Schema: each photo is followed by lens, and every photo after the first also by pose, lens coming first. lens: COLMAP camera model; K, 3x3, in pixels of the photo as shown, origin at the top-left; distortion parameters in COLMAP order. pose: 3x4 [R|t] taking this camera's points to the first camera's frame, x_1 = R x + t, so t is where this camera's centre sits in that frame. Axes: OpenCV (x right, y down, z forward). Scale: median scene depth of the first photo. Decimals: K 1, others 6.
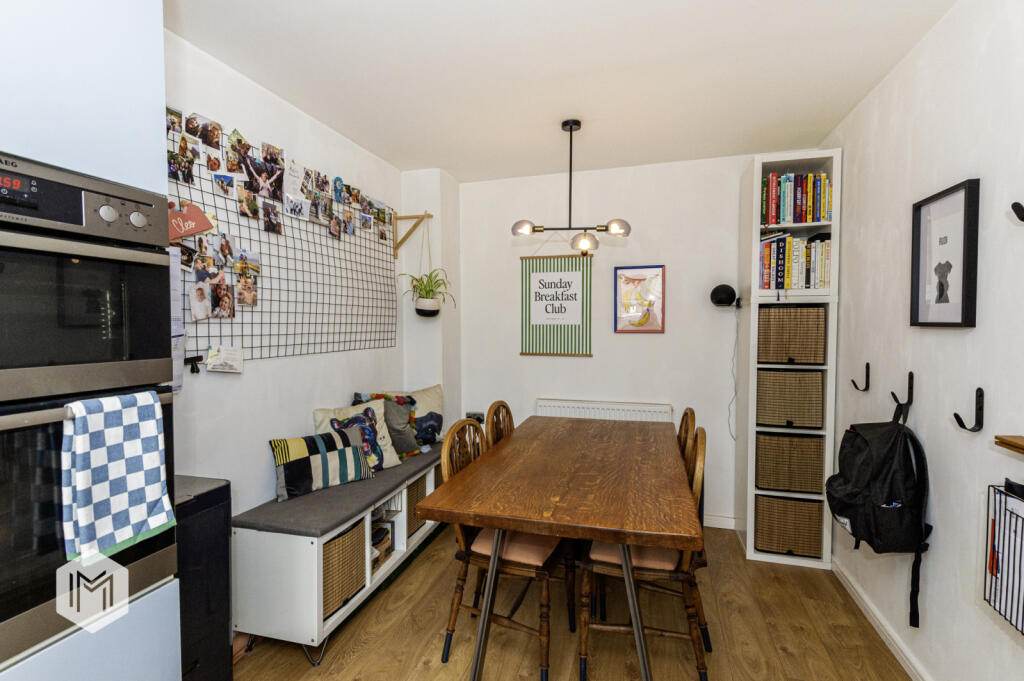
lens RADIAL K [[471.6, 0, 520.2], [0, 471.6, 339.3], [0, 0, 1]] dist [0.038136, -0.024539]
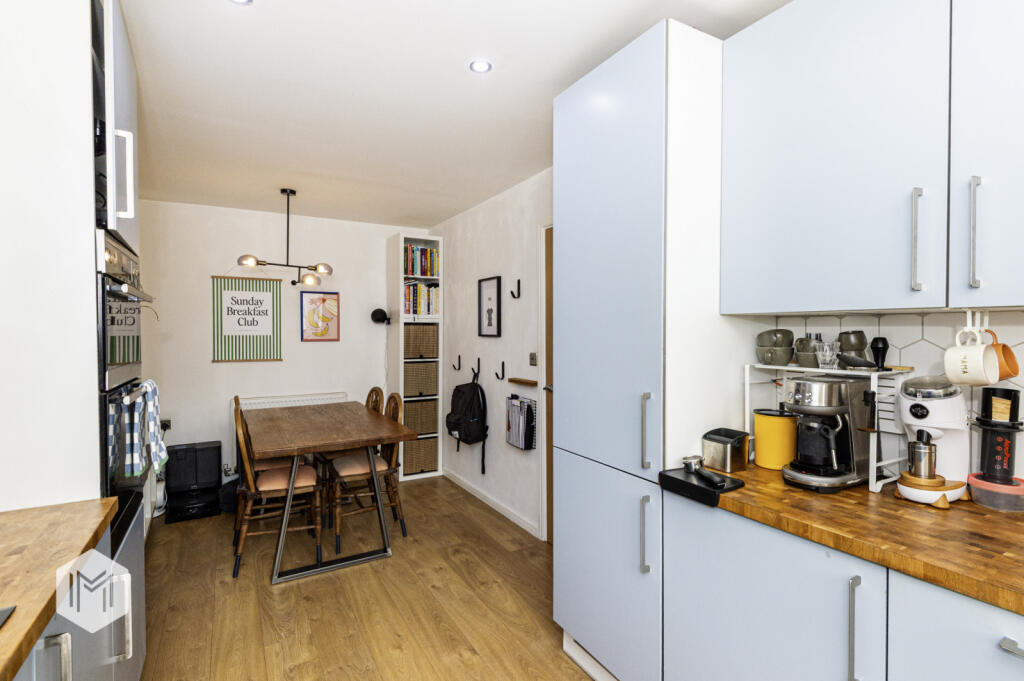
lens RADIAL K [[471.6, 0, 520.2], [0, 471.6, 339.3], [0, 0, 1]] dist [0.038136, -0.024539]
pose [[0.681798, -0.008661, 0.731489, -0.422158], [0.022173, 0.999715, -0.008830, 0.006232], [-0.731204, 0.022240, 0.681796, -0.405076]]
